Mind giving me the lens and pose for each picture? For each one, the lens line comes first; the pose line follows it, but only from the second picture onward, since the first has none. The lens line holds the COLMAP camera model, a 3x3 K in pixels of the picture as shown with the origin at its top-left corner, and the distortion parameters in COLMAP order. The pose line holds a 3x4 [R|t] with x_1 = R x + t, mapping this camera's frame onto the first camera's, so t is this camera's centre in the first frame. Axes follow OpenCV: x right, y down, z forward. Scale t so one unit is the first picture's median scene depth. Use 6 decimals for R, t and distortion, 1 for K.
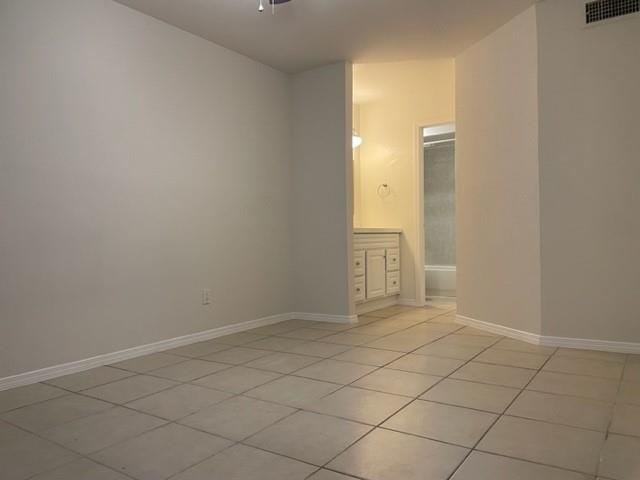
lens RADIAL K [[484.8, 0, 320.1], [0, 484.8, 239.8], [0, 0, 1]] dist [0.043461, -0.082120]
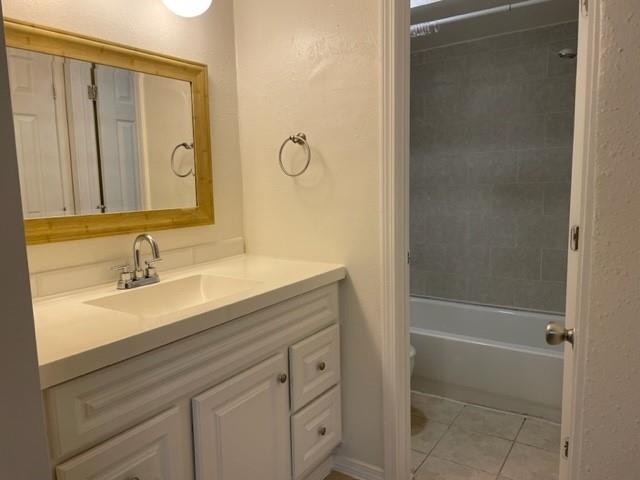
lens RADIAL K [[484.8, 0, 319.9], [0, 484.8, 239.3], [0, 0, 1]] dist [0.043461, -0.082120]
pose [[0.999676, -0.016698, 0.019229, 0.143323], [0.014177, 0.992116, 0.124518, -0.086183], [-0.021157, -0.124205, 0.992031, 0.655744]]
